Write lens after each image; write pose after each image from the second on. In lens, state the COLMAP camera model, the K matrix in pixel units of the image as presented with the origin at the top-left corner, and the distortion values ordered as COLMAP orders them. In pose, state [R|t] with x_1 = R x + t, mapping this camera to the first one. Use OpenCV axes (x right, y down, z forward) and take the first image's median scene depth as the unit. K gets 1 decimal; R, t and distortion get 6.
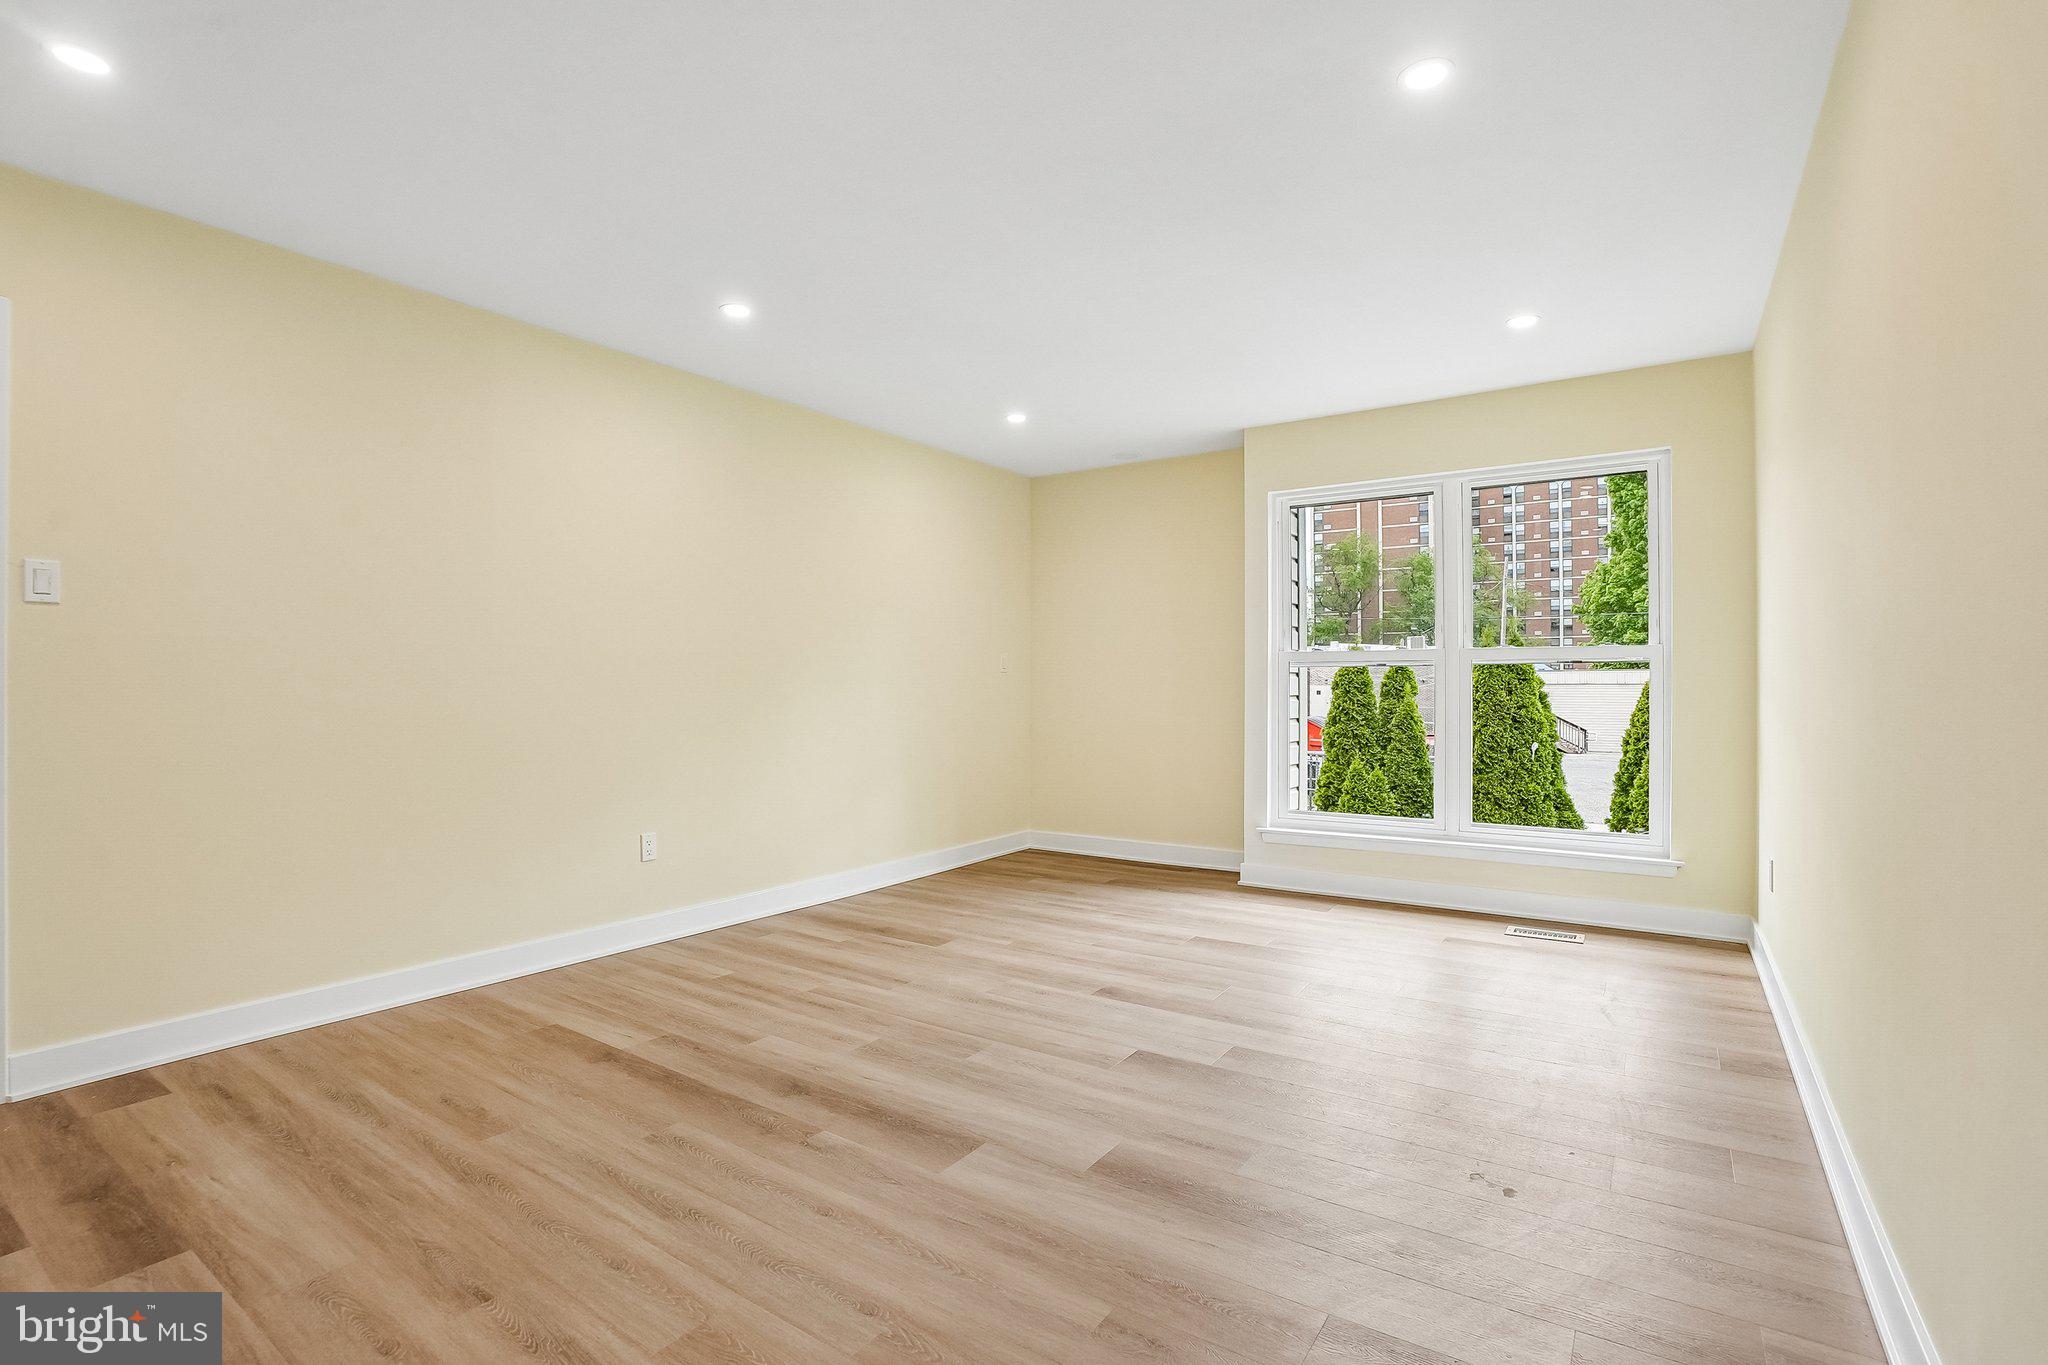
lens RADIAL K [[959.0, 0, 1015.7], [0, 959.0, 681.9], [0, 0, 1]] dist [-0.057285, 0.007109]
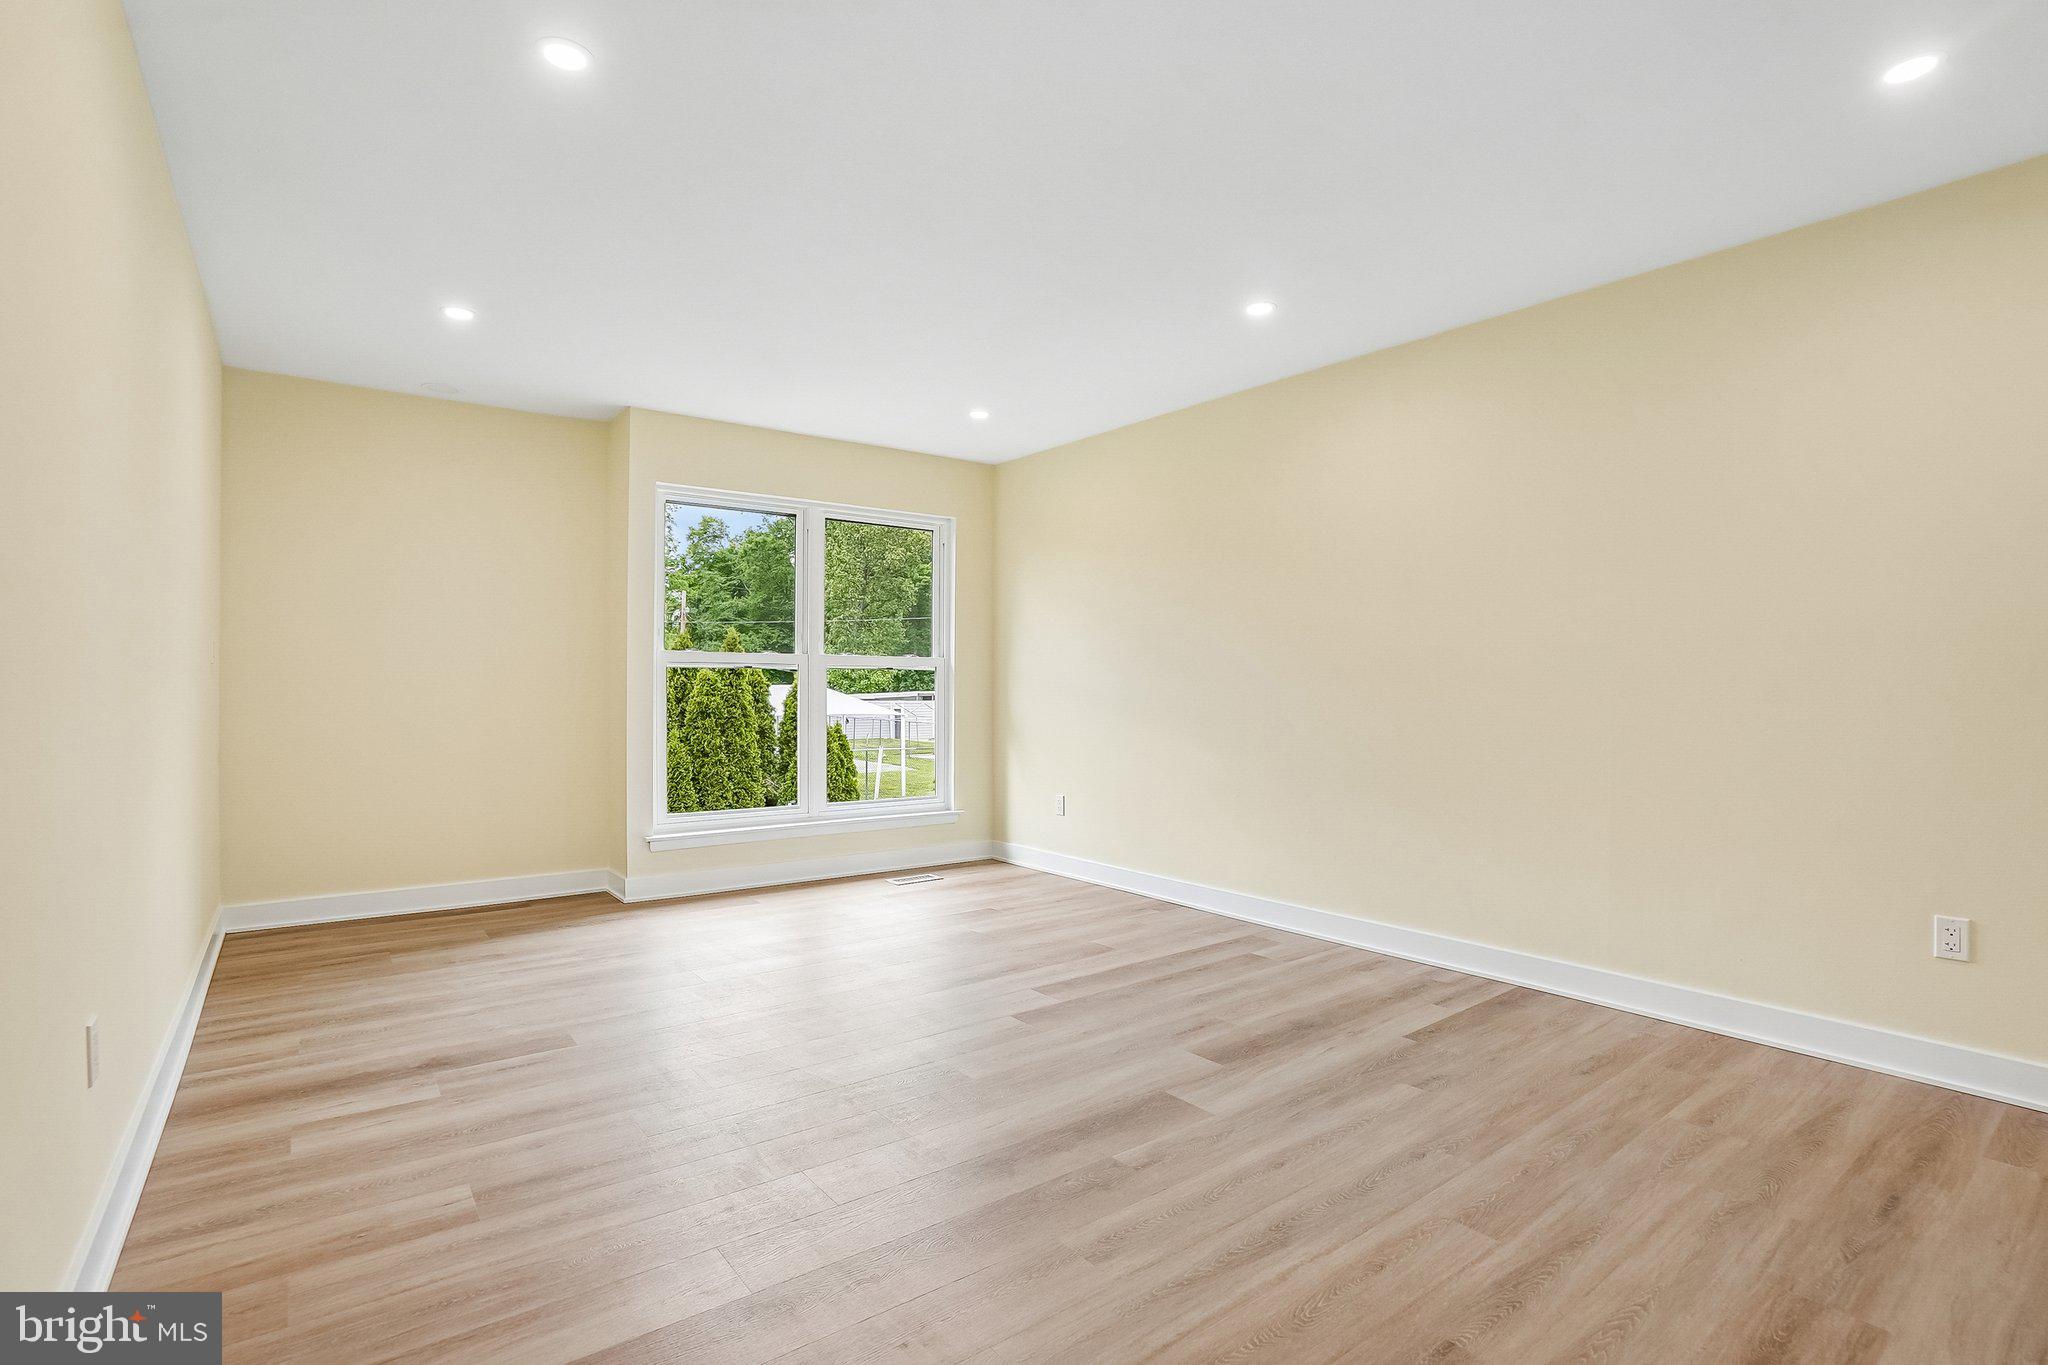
lens RADIAL K [[959.0, 0, 1018.4], [0, 959.0, 680.3], [0, 0, 1]] dist [-0.057285, 0.007109]
pose [[0.304606, 0.010320, 0.952423, -0.685420], [-0.006612, 0.999940, -0.008720, 0.005661], [-0.952456, -0.003641, 0.304656, 0.486846]]
